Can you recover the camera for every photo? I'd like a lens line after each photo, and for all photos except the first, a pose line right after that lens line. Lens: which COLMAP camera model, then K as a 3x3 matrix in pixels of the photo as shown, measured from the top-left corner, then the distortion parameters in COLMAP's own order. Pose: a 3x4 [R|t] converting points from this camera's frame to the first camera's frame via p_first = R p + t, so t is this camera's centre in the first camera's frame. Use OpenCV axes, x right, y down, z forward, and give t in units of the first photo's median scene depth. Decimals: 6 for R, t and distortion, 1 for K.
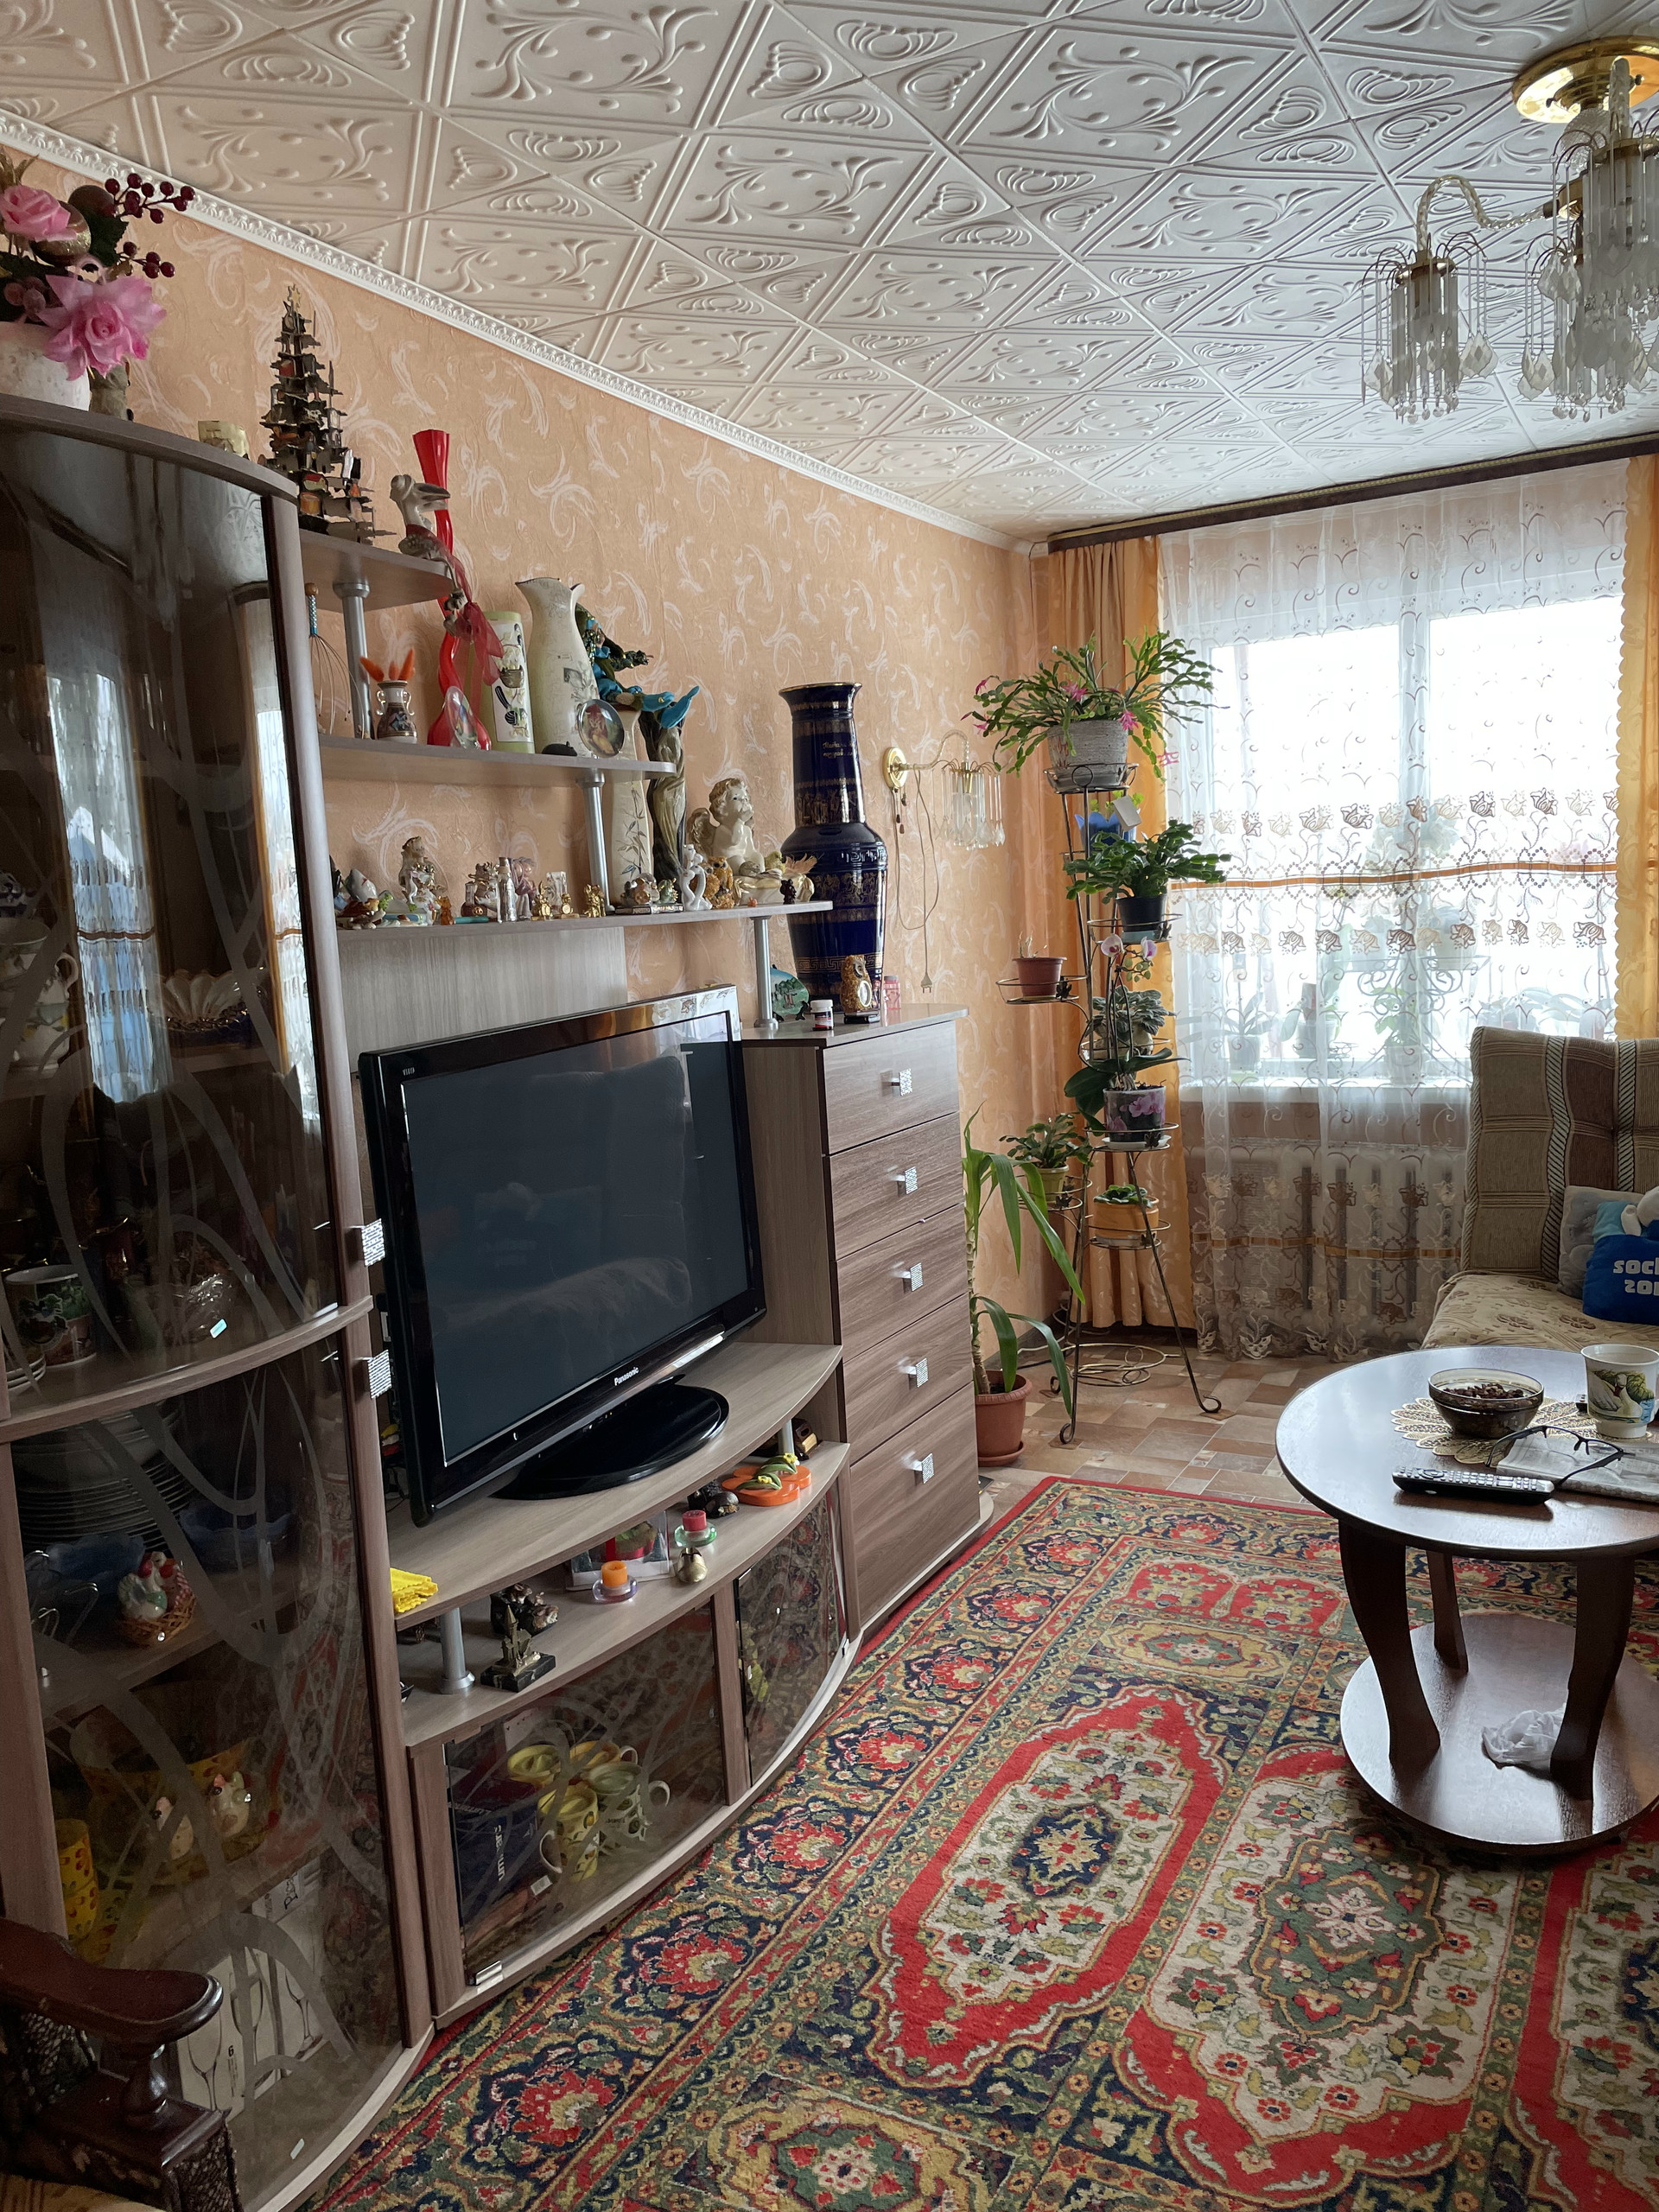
lens RADIAL K [[1663.0, 0, 817.5], [0, 1663.0, 1108.3], [0, 0, 1]] dist [0.070119, -0.090720]
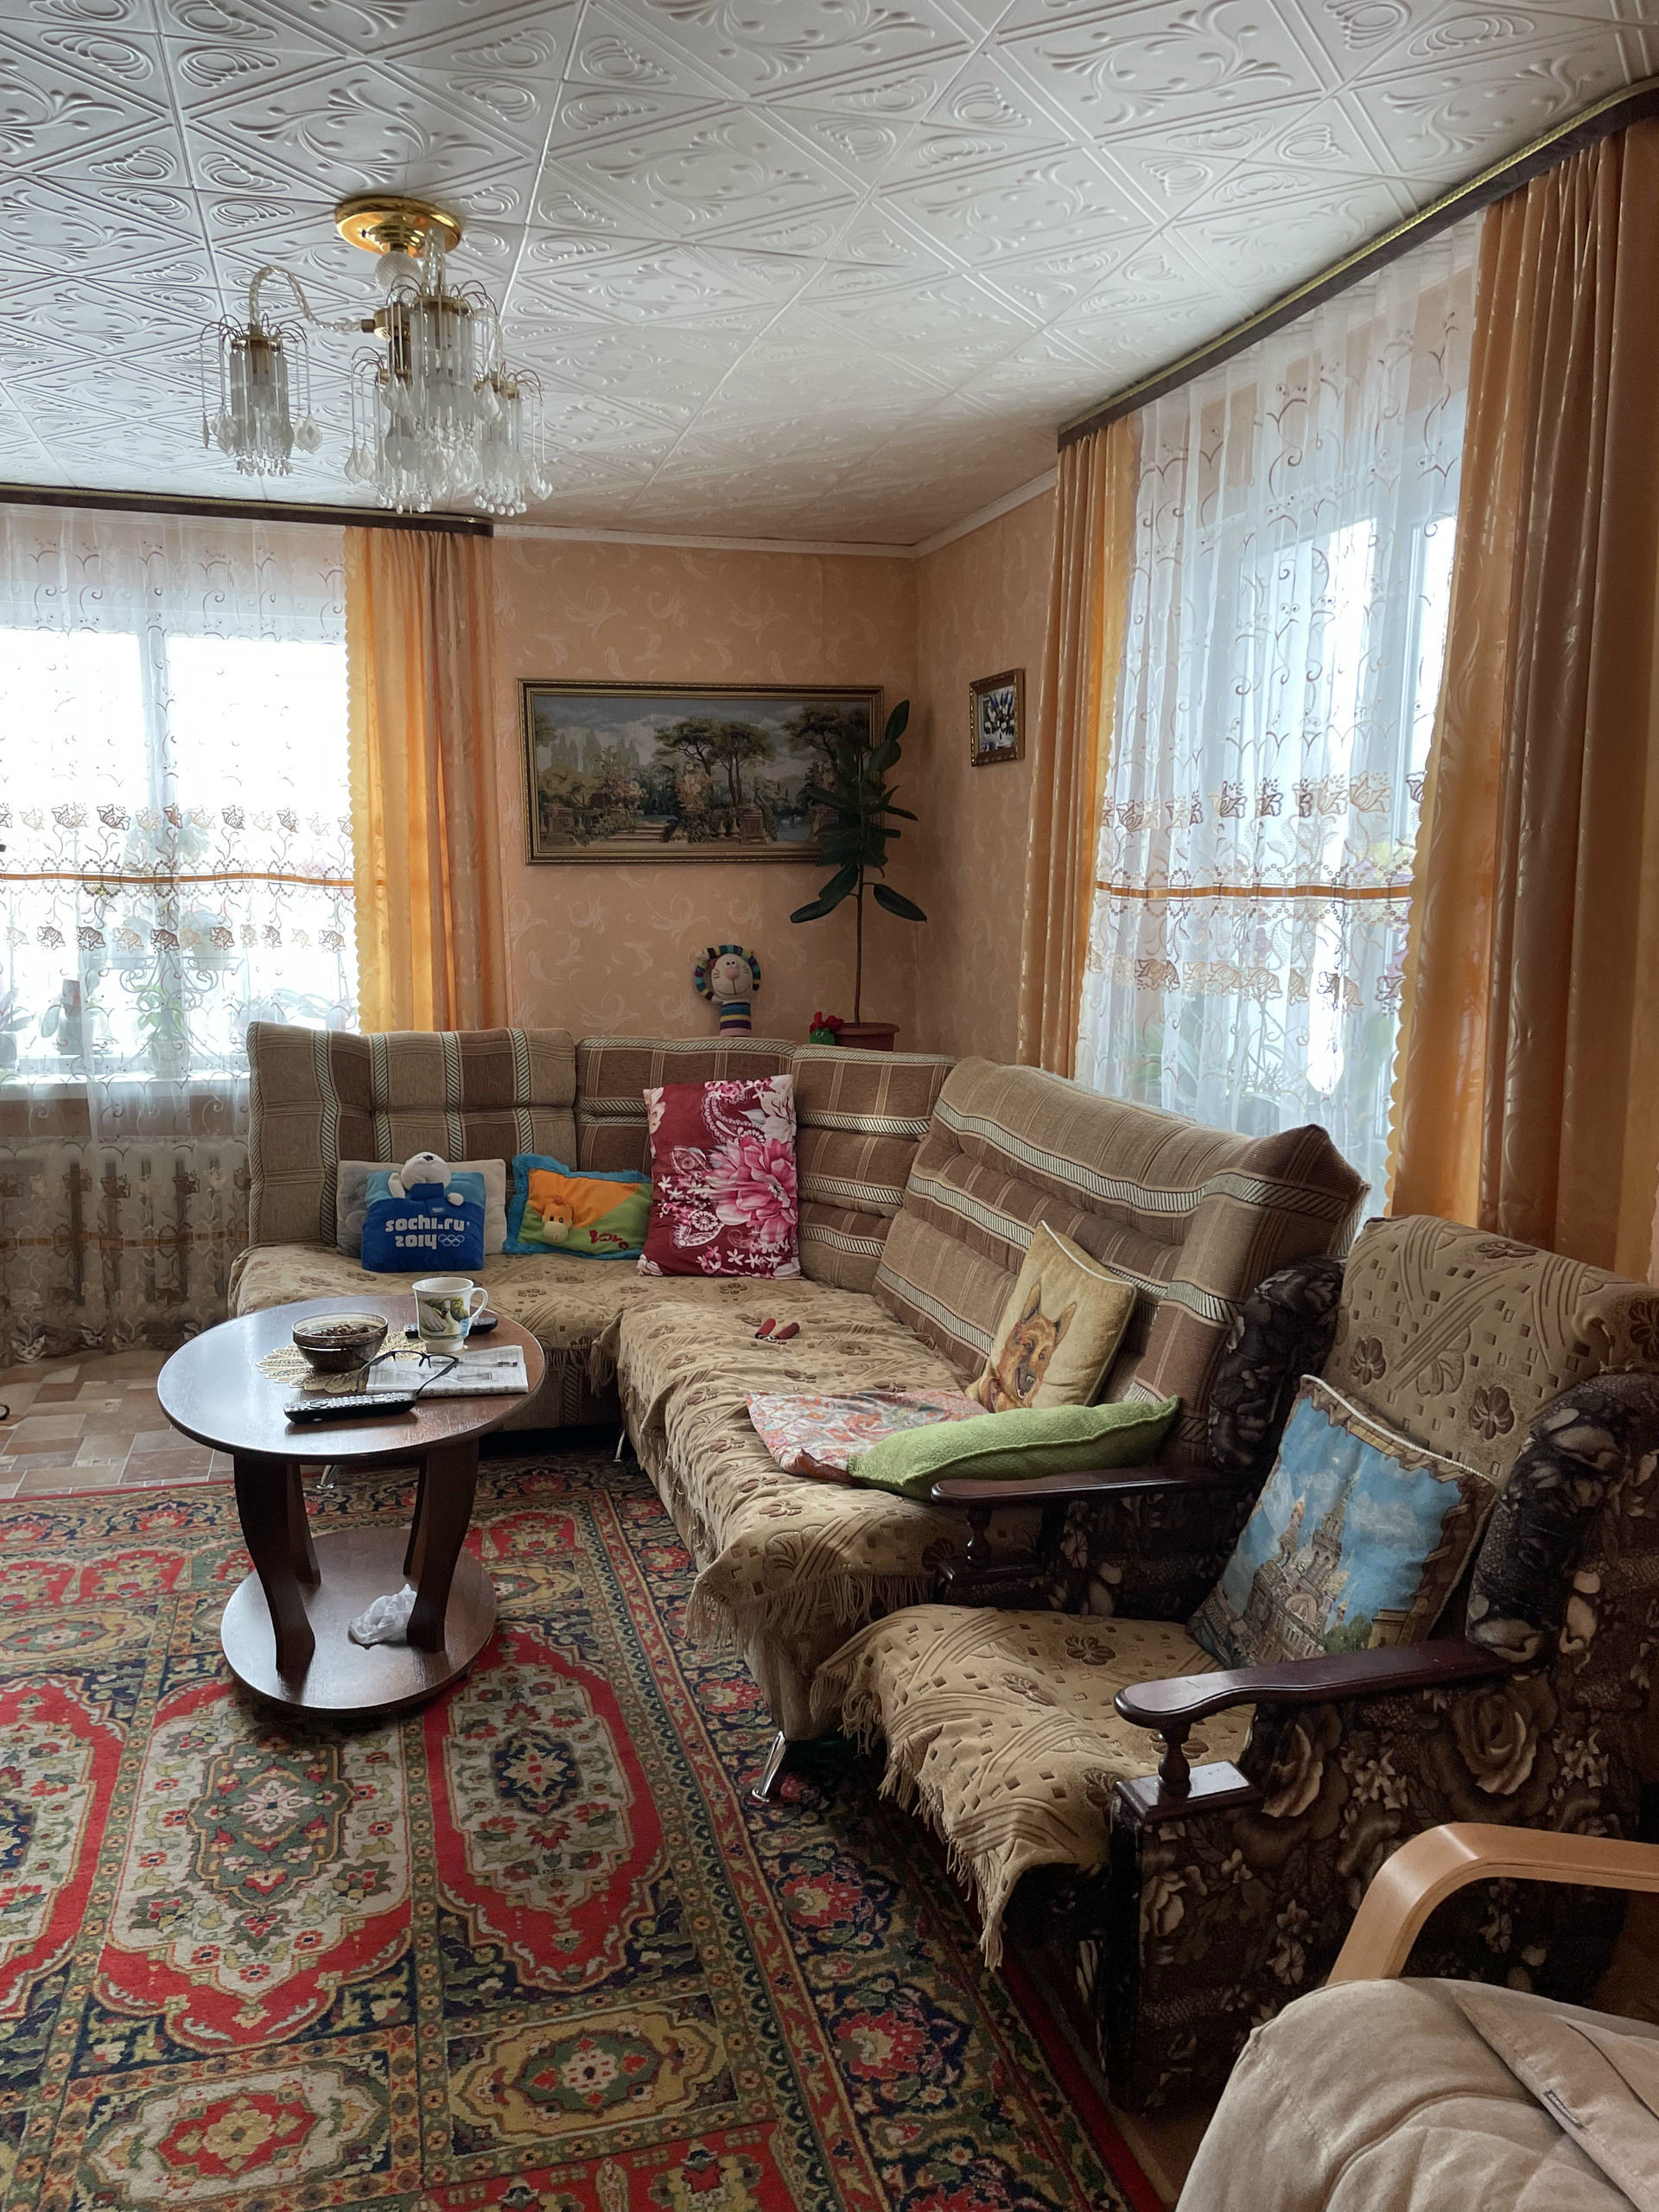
lens RADIAL K [[1663.0, 0, 829.4], [0, 1663.0, 1122.5], [0, 0, 1]] dist [0.070119, -0.090720]
pose [[0.708071, -0.043190, 0.704819, -0.169917], [0.040578, 0.998967, 0.020450, 0.015114], [-0.704975, 0.014120, 0.709092, -0.057034]]
